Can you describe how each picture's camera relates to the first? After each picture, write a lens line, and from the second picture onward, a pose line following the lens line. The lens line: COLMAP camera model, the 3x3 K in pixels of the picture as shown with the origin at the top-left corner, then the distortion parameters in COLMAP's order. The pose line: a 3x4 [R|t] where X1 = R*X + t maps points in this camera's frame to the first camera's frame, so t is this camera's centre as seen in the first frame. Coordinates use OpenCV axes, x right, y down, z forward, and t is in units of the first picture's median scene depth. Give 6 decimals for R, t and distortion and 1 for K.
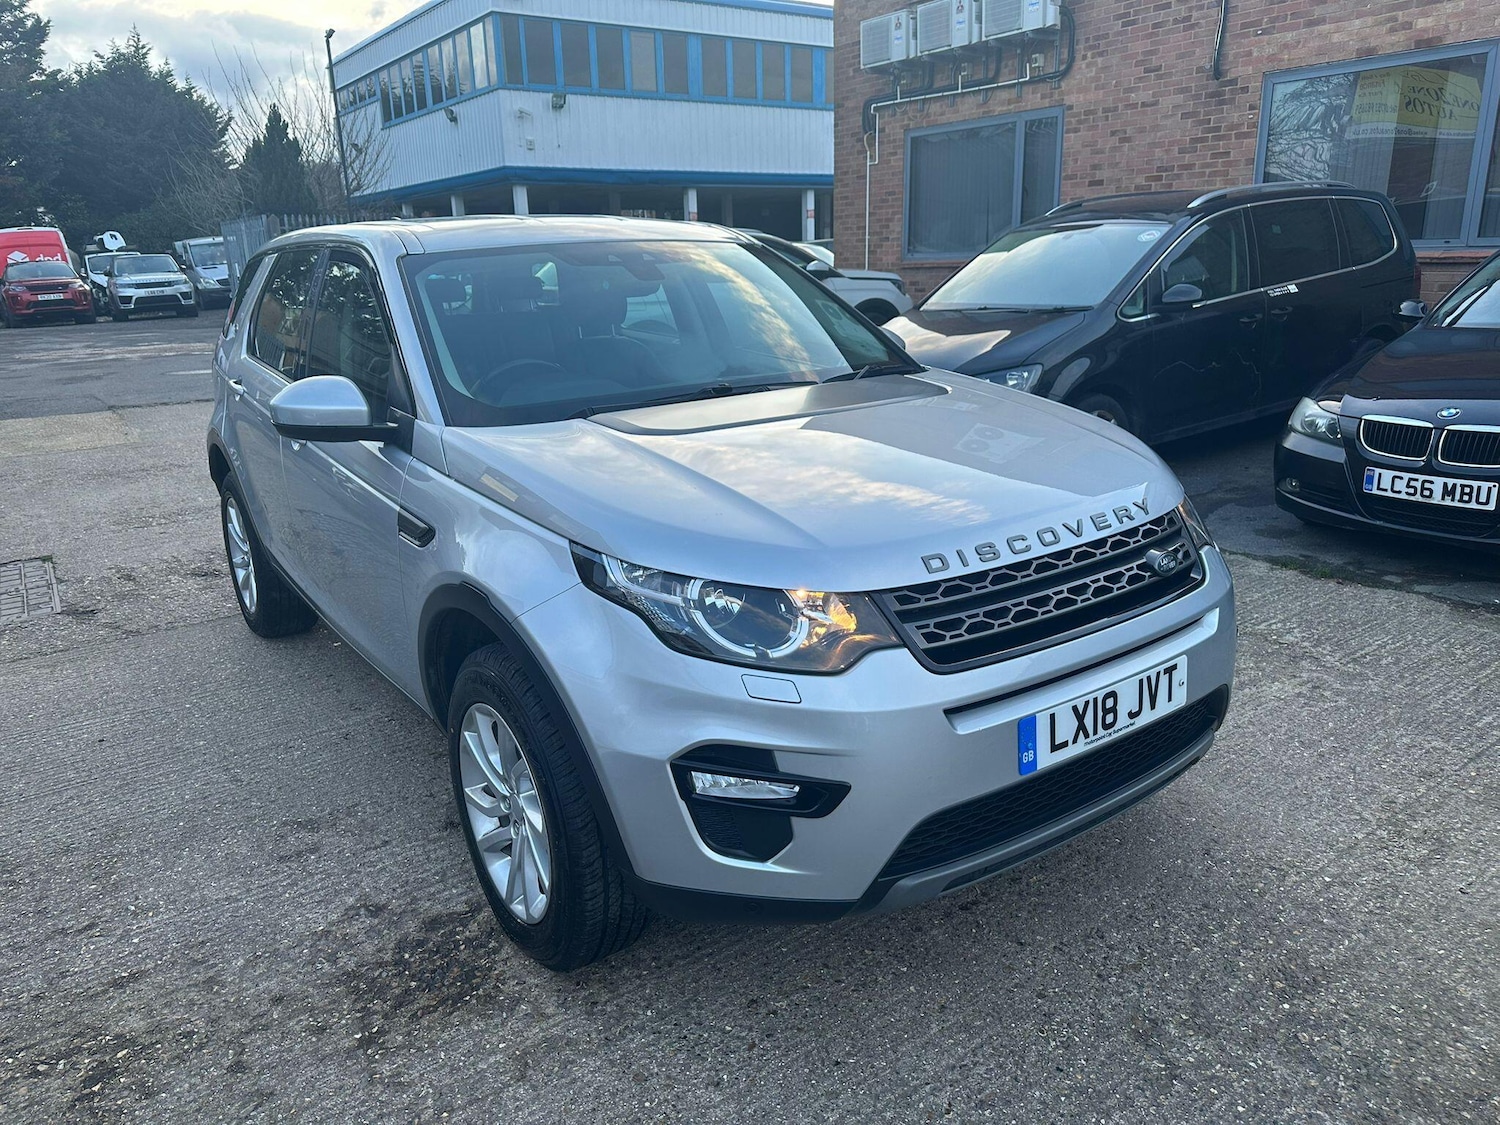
lens RADIAL K [[1064.6, 0, 743.7], [0, 1064.6, 554.1], [0, 0, 1]] dist [0.009773, -0.010717]
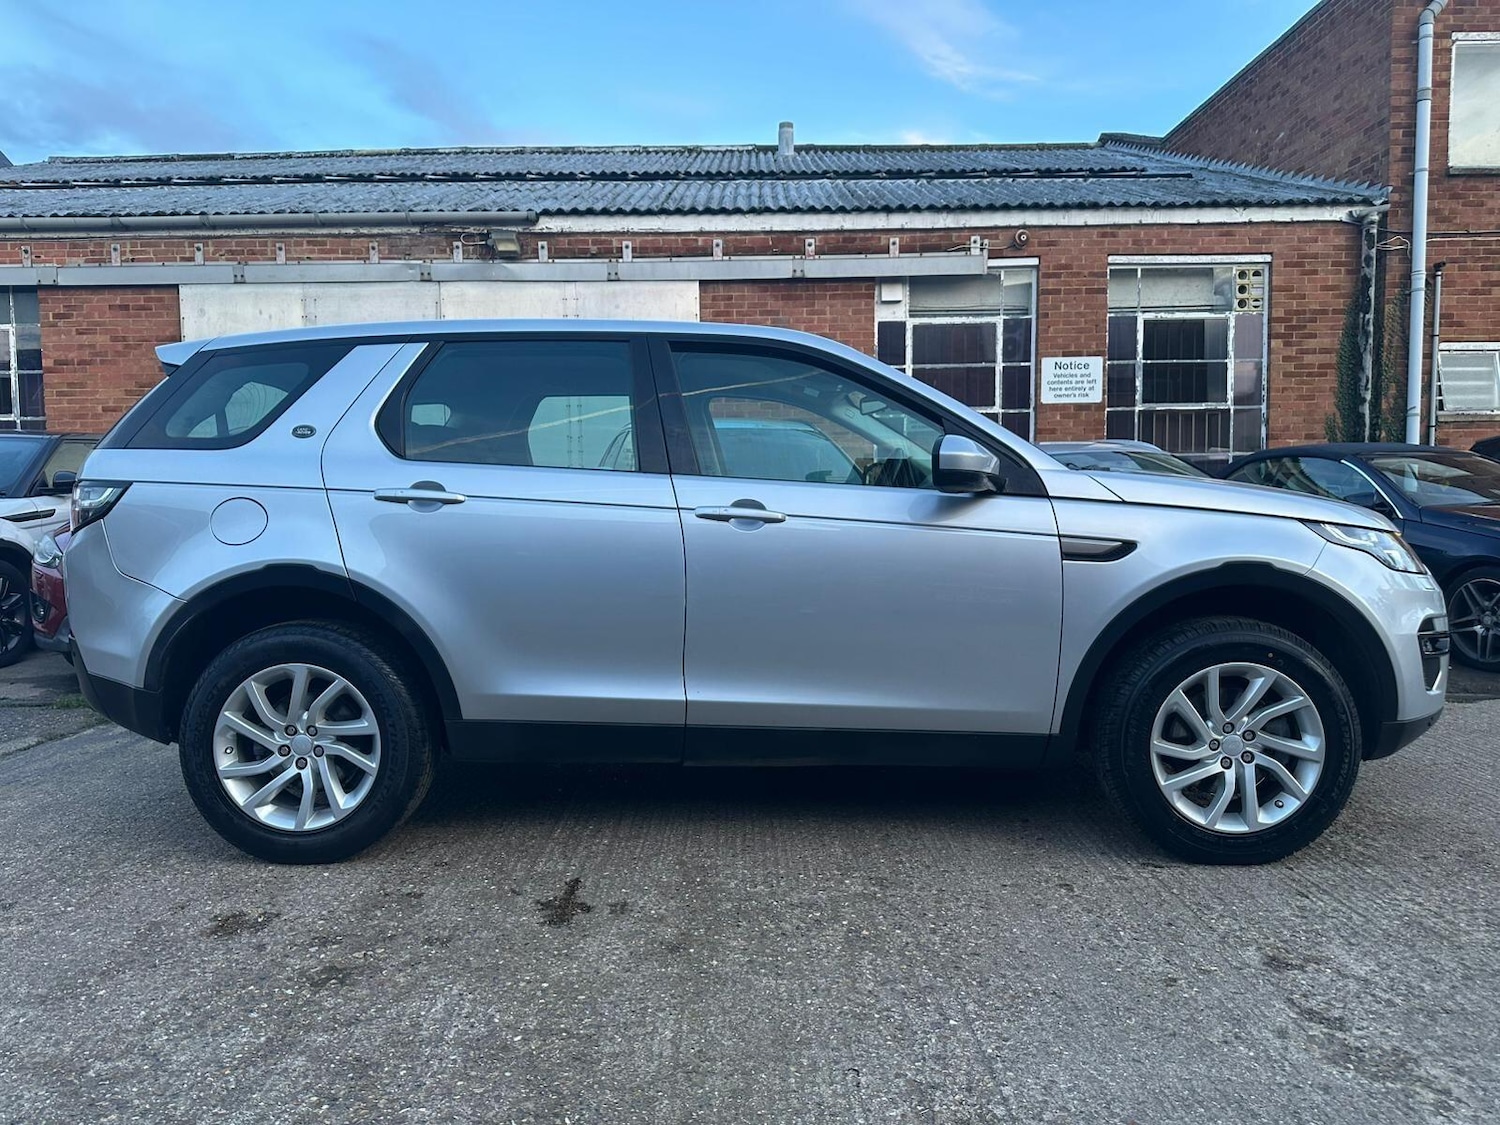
lens RADIAL K [[1050.2, 0, 756.3], [0, 1050.2, 575.5], [0, 0, 1]] dist [0.032260, -0.041449]
pose [[-0.575452, 0.096528, -0.812119, 0.927478], [-0.196640, 0.947549, 0.251960, -0.150365], [0.793844, 0.304686, -0.526288, 0.876604]]
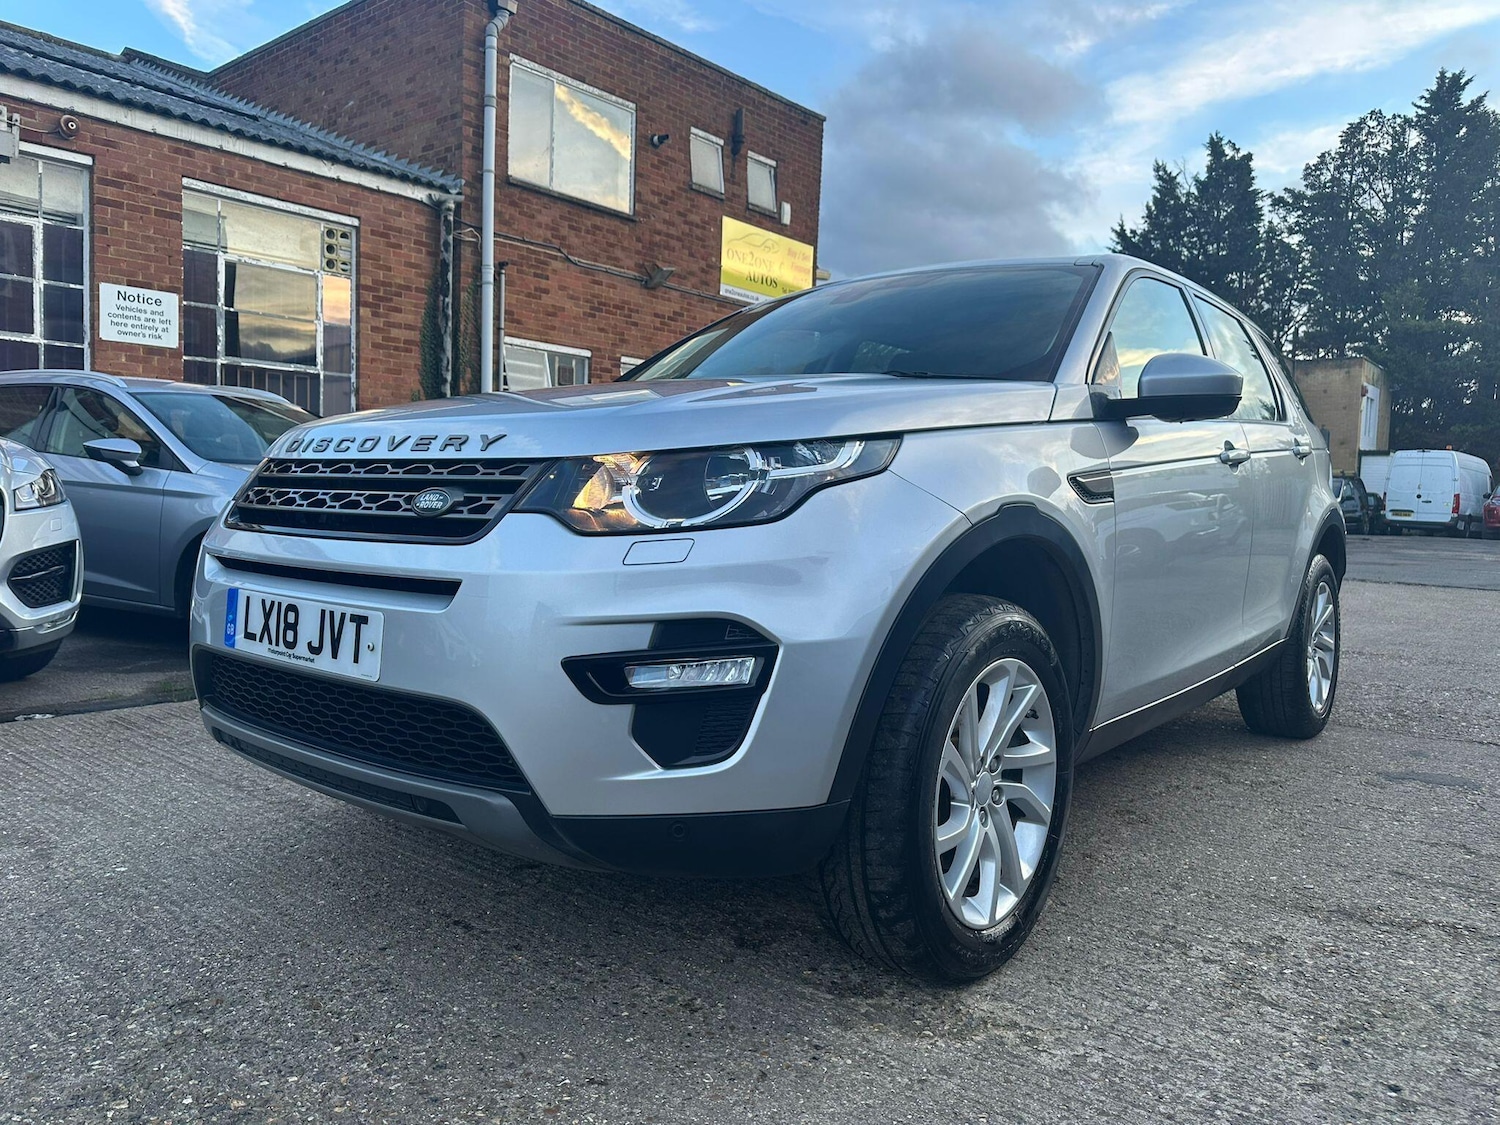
lens RADIAL K [[1064.3, 0, 753.7], [0, 1064.3, 557.2], [0, 0, 1]] dist [0.009029, -0.014841]
pose [[0.261181, 0.093016, -0.960798, 0.753915], [-0.297058, 0.954788, 0.011682, -0.019395], [0.918445, 0.282362, 0.277003, 0.637698]]
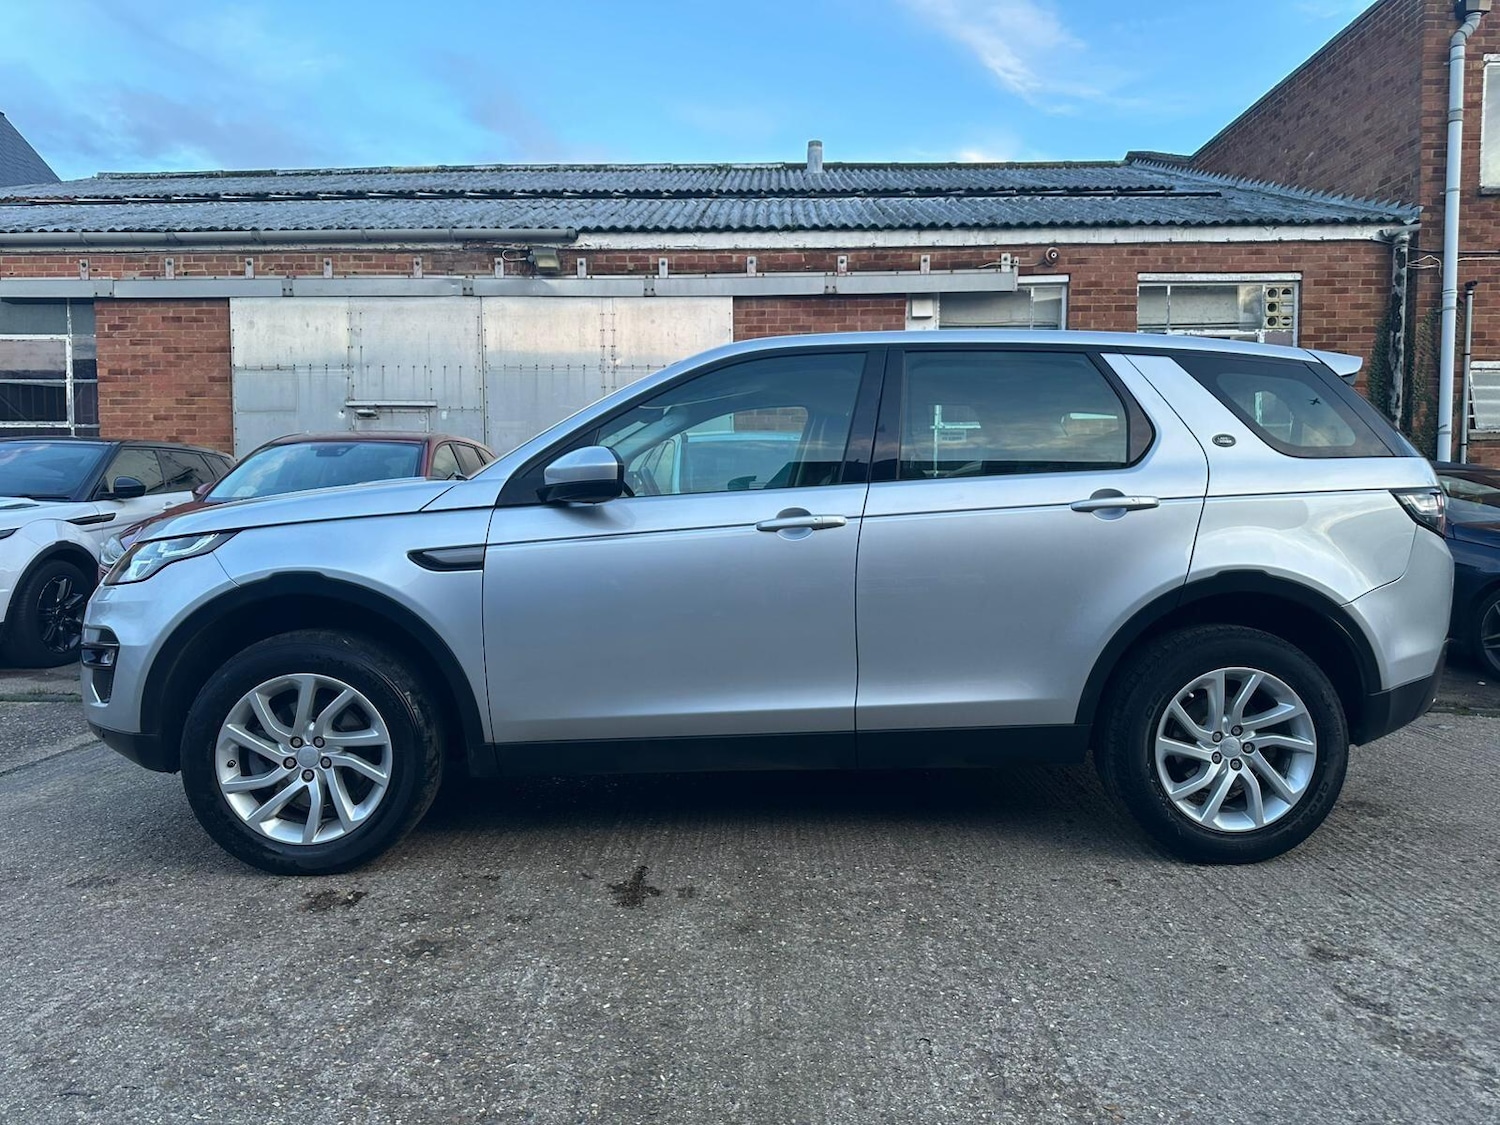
lens RADIAL K [[1050.7, 0, 747.8], [0, 1050.7, 570.5], [0, 0, 1]] dist [0.033385, -0.040304]
pose [[-0.595561, 0.076204, -0.799687, 0.984545], [-0.201278, 0.949579, 0.240388, -0.146175], [0.777685, 0.304125, -0.550194, 0.872928]]
